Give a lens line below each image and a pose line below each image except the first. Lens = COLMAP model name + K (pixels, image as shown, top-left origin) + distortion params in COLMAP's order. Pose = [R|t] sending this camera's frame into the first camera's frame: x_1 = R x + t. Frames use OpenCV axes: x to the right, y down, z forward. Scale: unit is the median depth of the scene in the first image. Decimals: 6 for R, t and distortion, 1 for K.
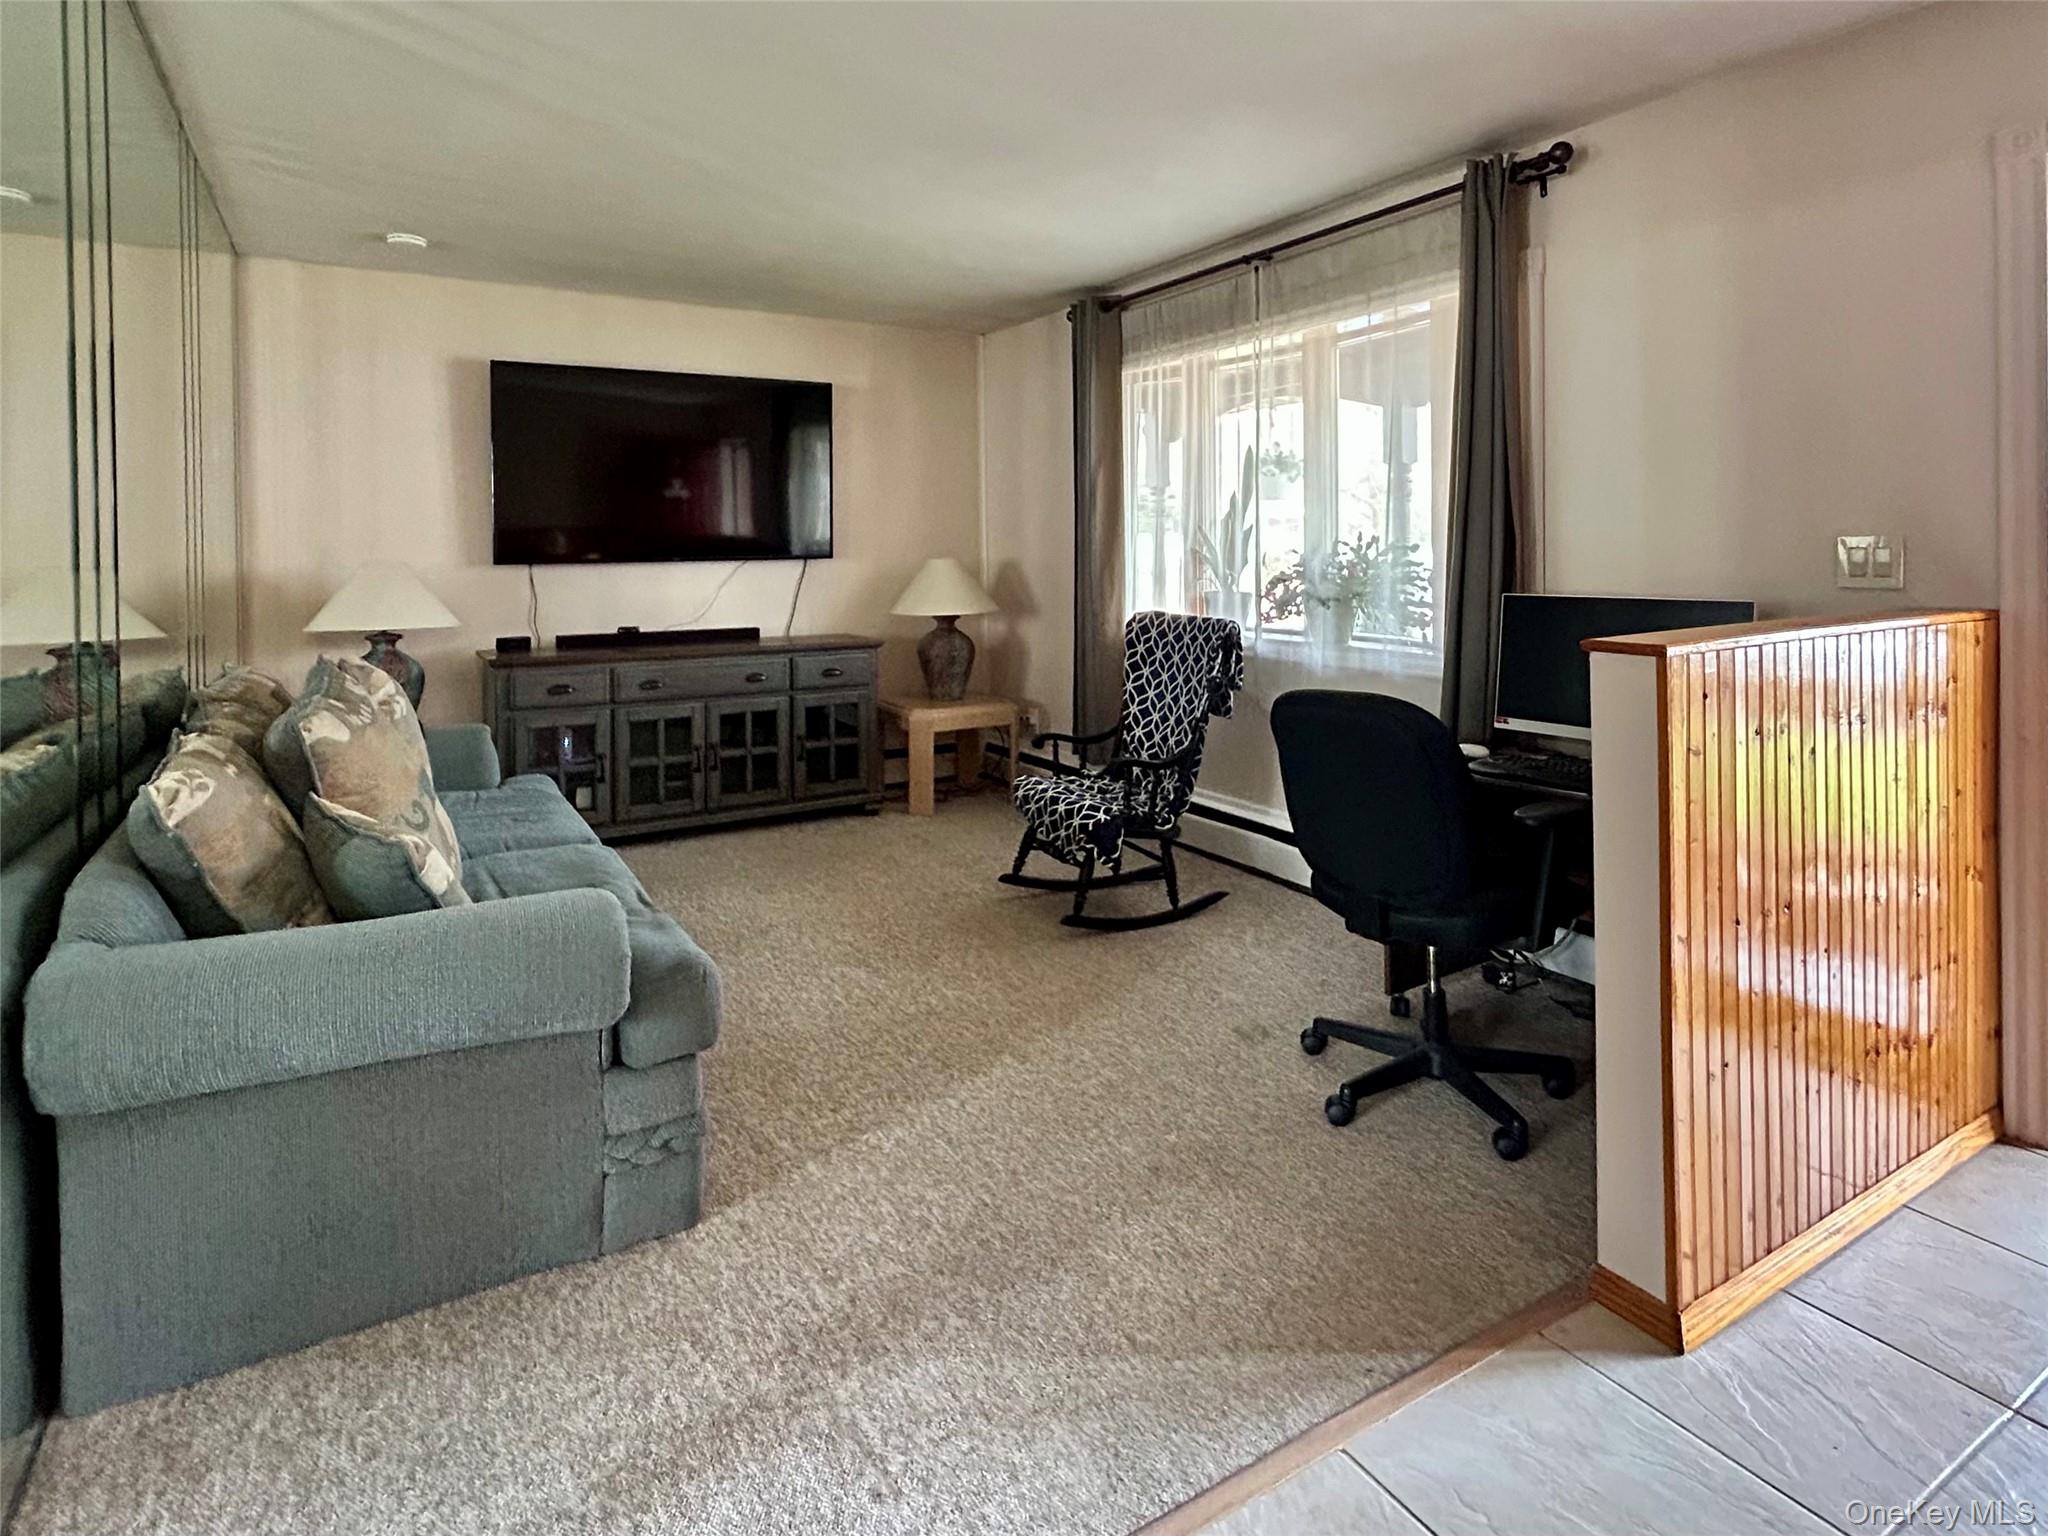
lens RADIAL K [[1054.8, 0, 1017.9], [0, 1054.8, 548.8], [0, 0, 1]] dist [0.011358, 0.002102]
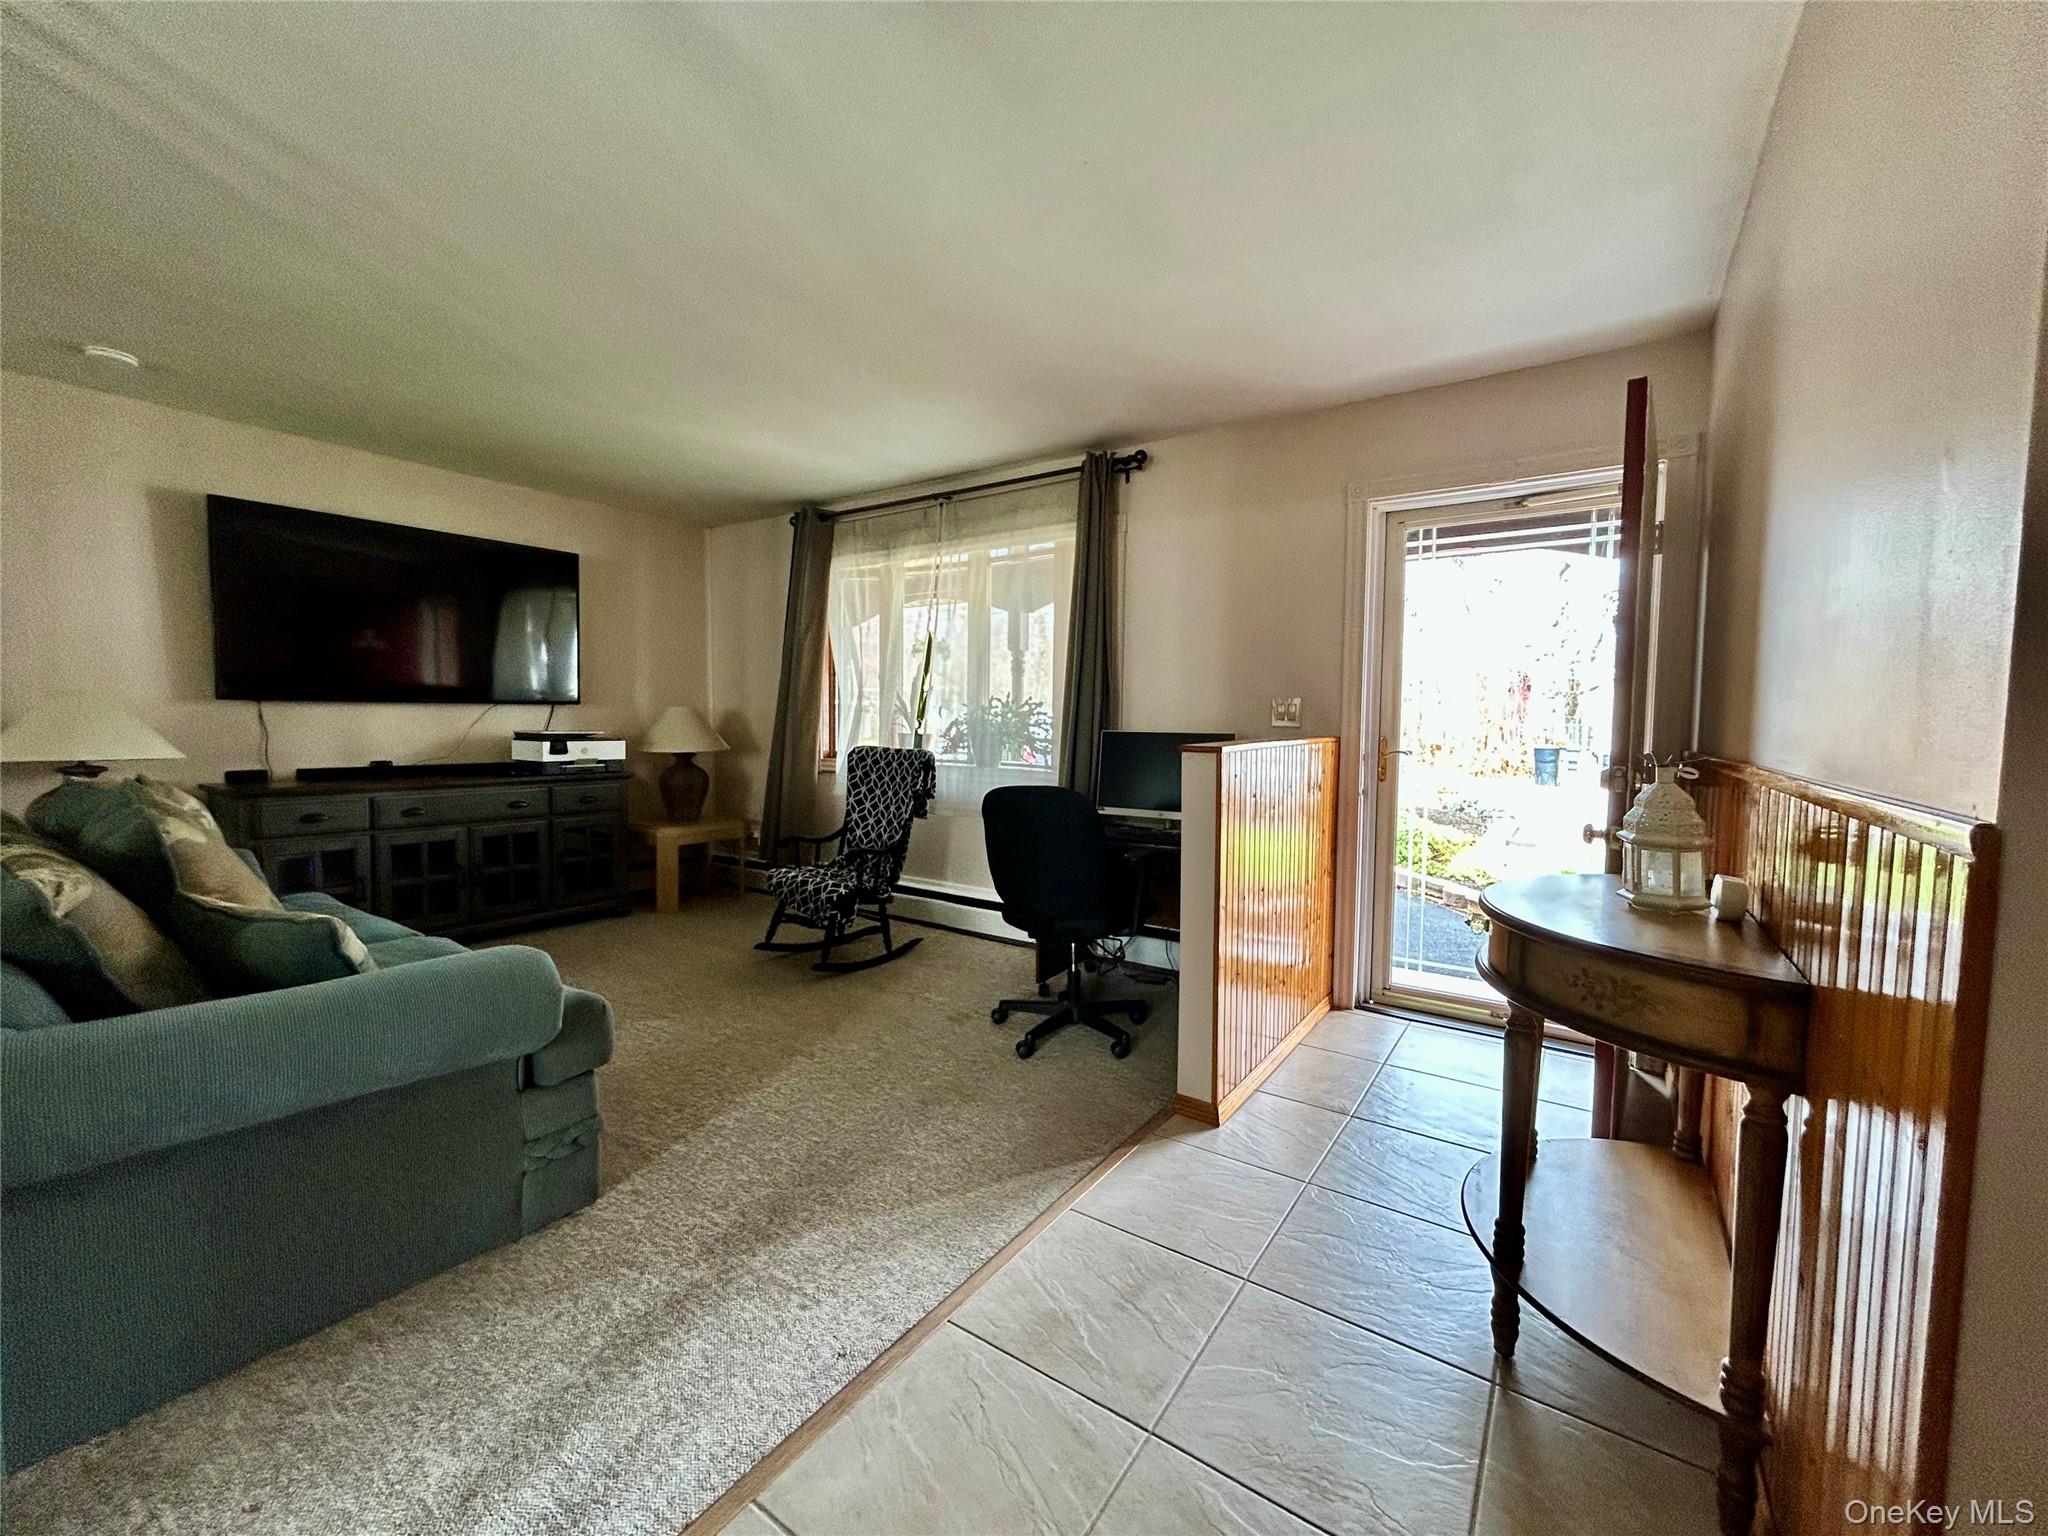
lens RADIAL K [[818.3, 0, 1024.0], [0, 818.3, 768.0], [0, 0, 1]] dist [0.032768, 0.000076]
pose [[0.904426, -0.009152, 0.426532, -0.161162], [-0.014015, 0.998593, 0.051146, 0.033835], [-0.426400, -0.052235, 0.903025, -0.065989]]
